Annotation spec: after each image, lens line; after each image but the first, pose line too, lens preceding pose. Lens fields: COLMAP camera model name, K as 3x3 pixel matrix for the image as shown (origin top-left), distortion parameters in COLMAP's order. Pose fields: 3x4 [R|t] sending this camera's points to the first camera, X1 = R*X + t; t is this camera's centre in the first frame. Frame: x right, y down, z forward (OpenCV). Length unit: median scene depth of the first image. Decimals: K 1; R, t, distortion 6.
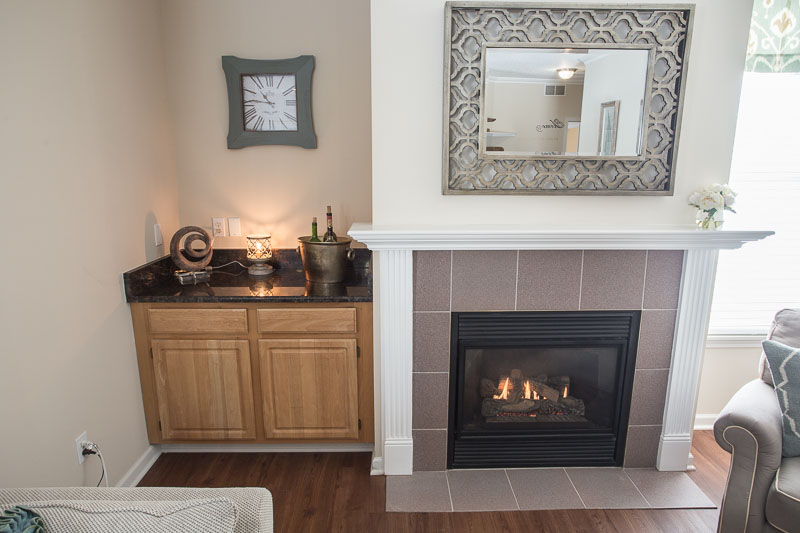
lens RADIAL K [[483.9, 0, 401.8], [0, 483.9, 263.2], [0, 0, 1]] dist [-0.028212, 0.000258]
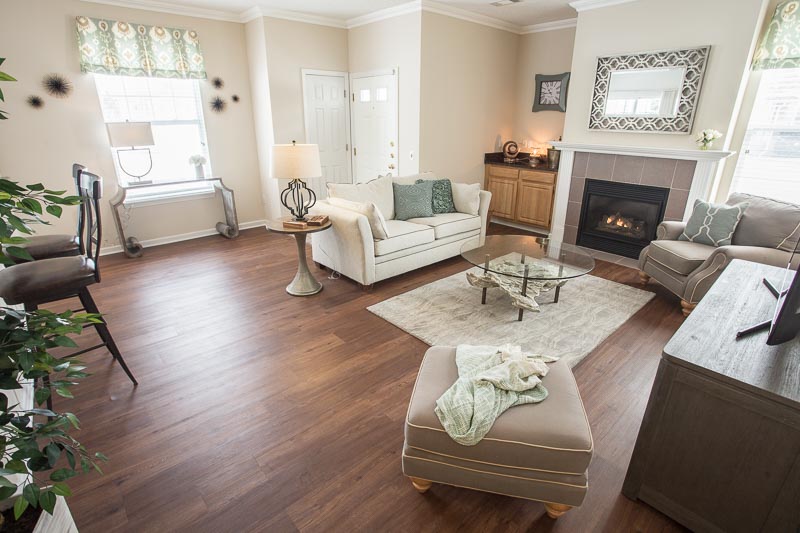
lens RADIAL K [[400.5, 0, 403.1], [0, 400.5, 266.8], [0, 0, 1]] dist [-0.019865, 0.004200]
pose [[0.665960, 0.265575, -0.697113, 0.980830], [-0.159199, 0.963552, 0.214994, 0.235114], [0.728802, -0.032198, 0.683967, -1.093331]]
